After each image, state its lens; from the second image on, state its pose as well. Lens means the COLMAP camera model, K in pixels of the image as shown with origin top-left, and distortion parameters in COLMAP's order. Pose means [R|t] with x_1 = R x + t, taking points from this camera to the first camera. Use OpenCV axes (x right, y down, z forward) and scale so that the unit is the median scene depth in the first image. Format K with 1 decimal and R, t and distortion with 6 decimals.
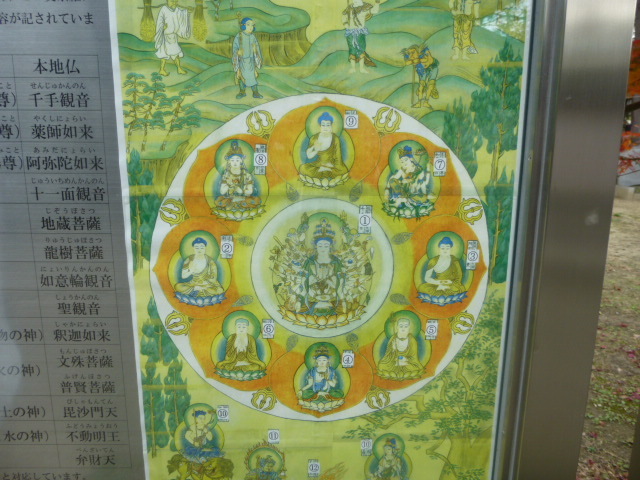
lens RADIAL K [[468.4, 0, 319.7], [0, 468.4, 234.1], [0, 0, 1]] dist [-0.017713, 0.005348]
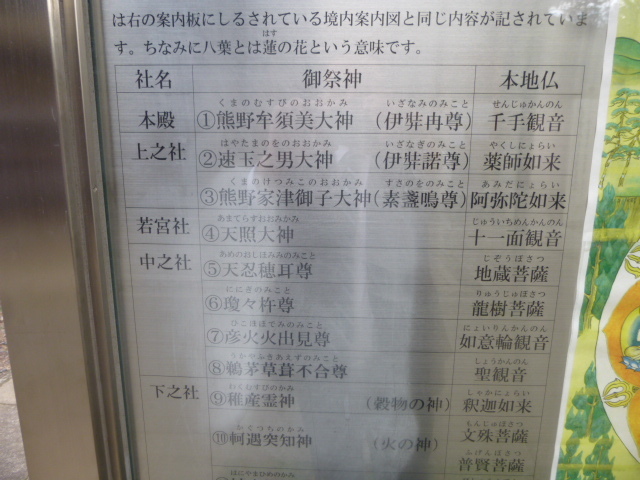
lens RADIAL K [[468.4, 0, 319.6], [0, 468.4, 245.0], [0, 0, 1]] dist [-0.017713, 0.005348]
pose [[0.998986, 0.008205, -0.044264, -0.830397], [-0.007214, 0.999720, 0.022515, -0.088671], [0.044436, -0.022173, 0.998766, 0.173326]]
